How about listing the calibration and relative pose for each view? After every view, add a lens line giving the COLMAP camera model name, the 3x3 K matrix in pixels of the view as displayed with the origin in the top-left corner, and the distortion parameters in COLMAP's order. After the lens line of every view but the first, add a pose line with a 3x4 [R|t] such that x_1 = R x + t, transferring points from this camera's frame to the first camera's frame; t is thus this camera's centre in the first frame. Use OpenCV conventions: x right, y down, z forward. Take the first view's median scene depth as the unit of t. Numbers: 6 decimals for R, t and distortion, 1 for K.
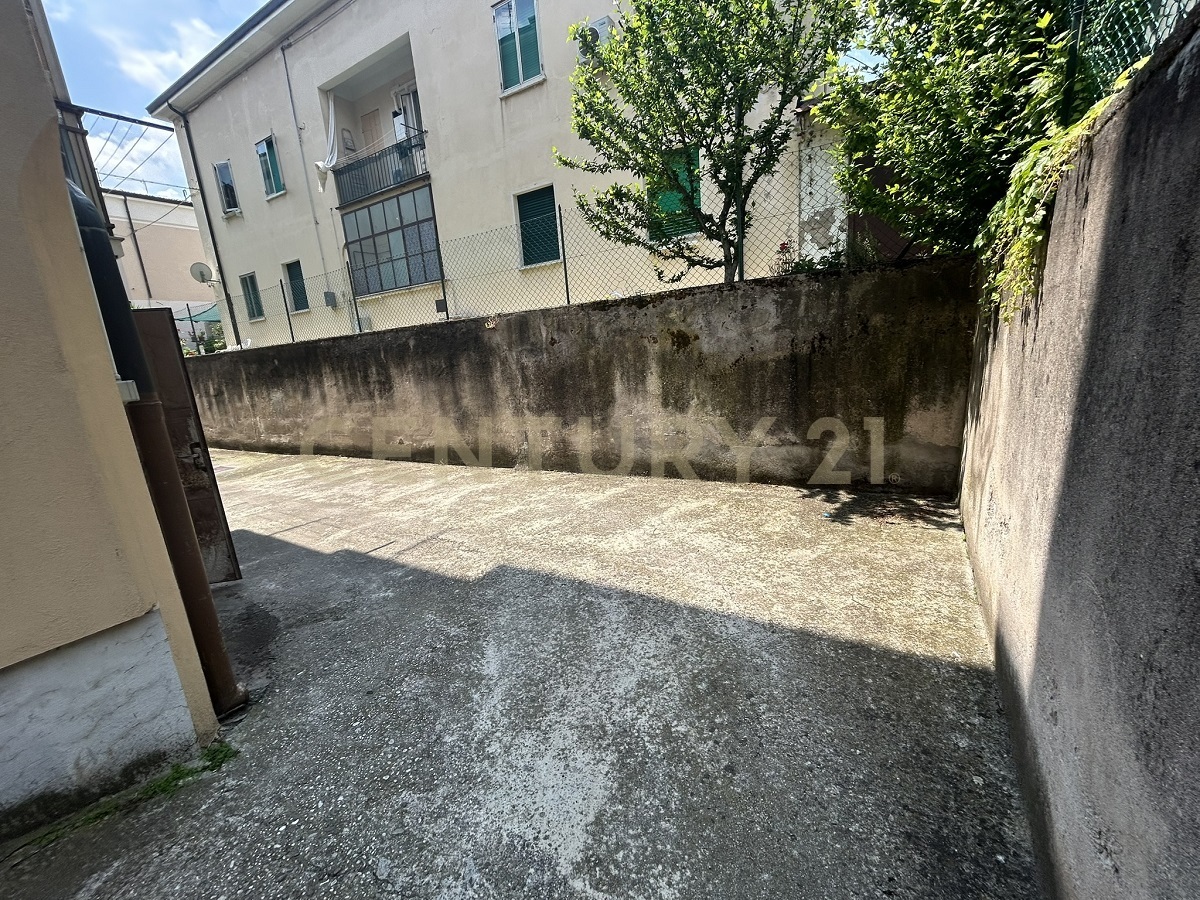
lens RADIAL K [[483.2, 0, 599.3], [0, 483.2, 456.0], [0, 0, 1]] dist [-0.000486, 0.000002]
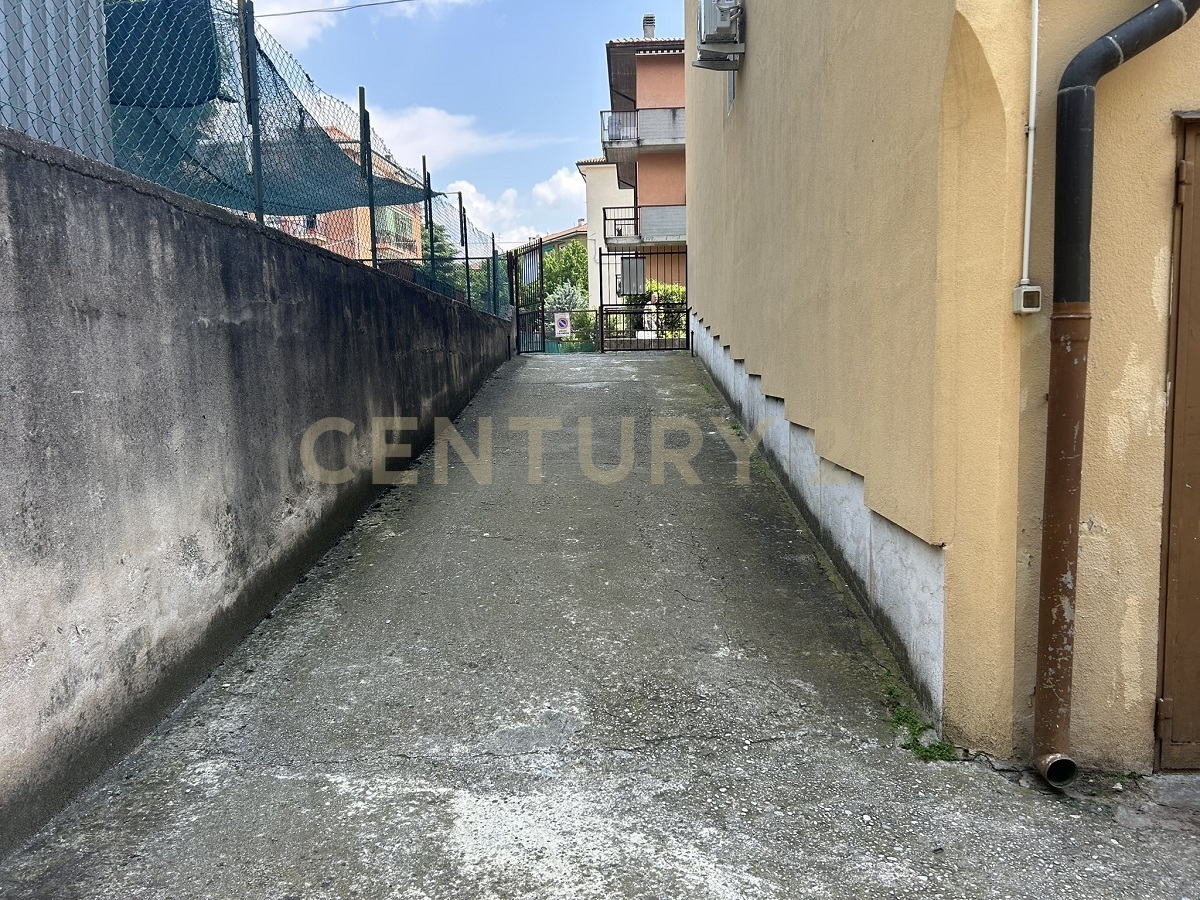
lens RADIAL K [[904.6, 0, 602.6], [0, 904.6, 446.6], [0, 0, 1]] dist [0.014169, 0.000688]
pose [[-0.848830, 0.141509, -0.509375, 0.156029], [-0.033061, 0.947415, 0.318294, -0.133207], [0.527631, 0.287018, -0.799516, 0.702366]]
